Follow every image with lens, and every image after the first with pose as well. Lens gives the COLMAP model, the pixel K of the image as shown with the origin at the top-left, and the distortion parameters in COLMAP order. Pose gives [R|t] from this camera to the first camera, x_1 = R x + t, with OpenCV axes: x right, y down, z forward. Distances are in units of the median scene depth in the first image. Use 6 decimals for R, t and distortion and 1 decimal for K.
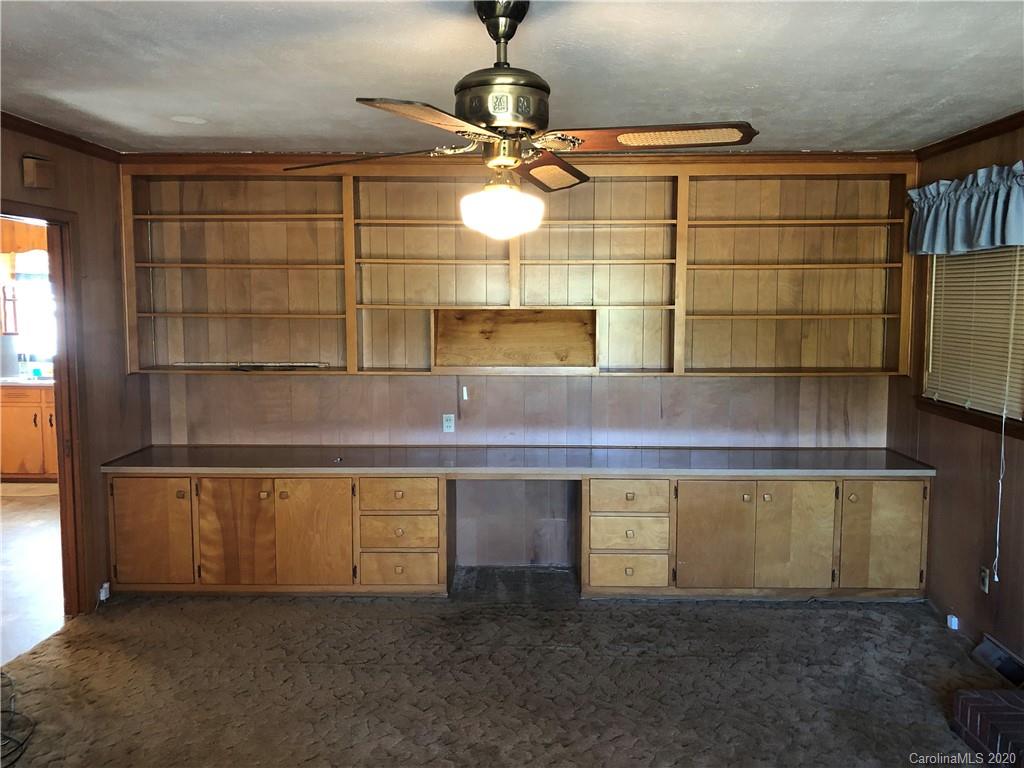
lens RADIAL K [[847.8, 0, 512.1], [0, 847.8, 383.3], [0, 0, 1]] dist [0.061817, -0.062543]
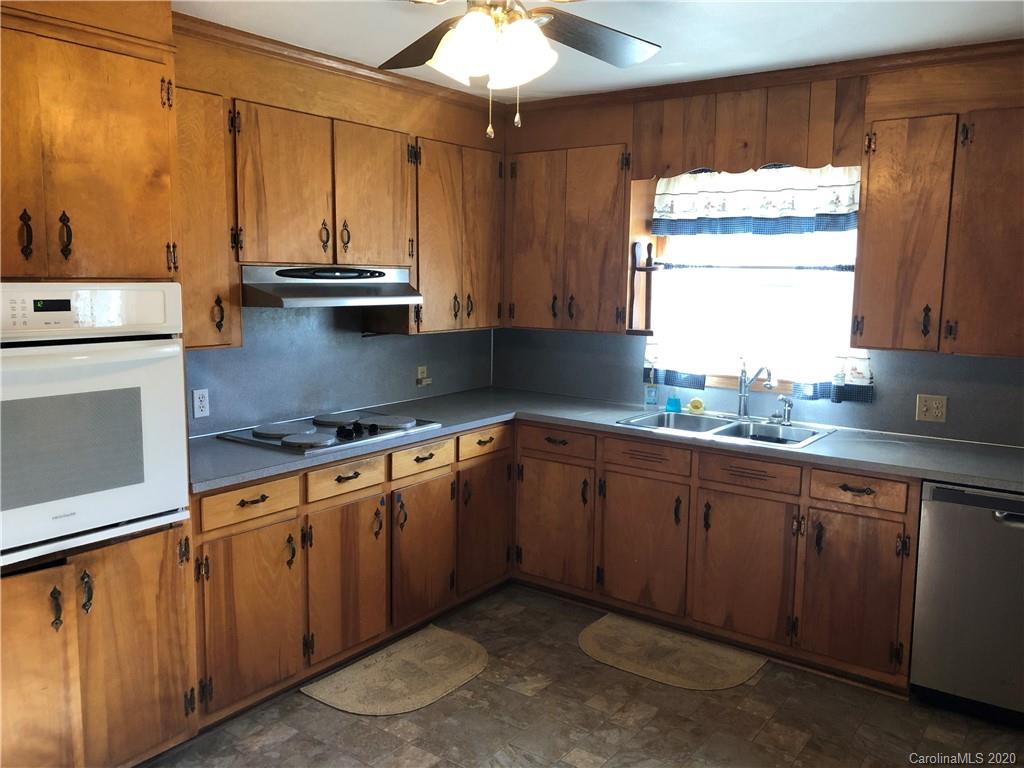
lens RADIAL K [[847.8, 0, 511.1], [0, 847.8, 382.3], [0, 0, 1]] dist [0.061817, -0.062543]
pose [[0.826174, 0.082396, -0.557357, -0.349104], [-0.068037, 0.996600, 0.046480, -0.045503], [0.559292, -0.000480, 0.828971, 0.512698]]
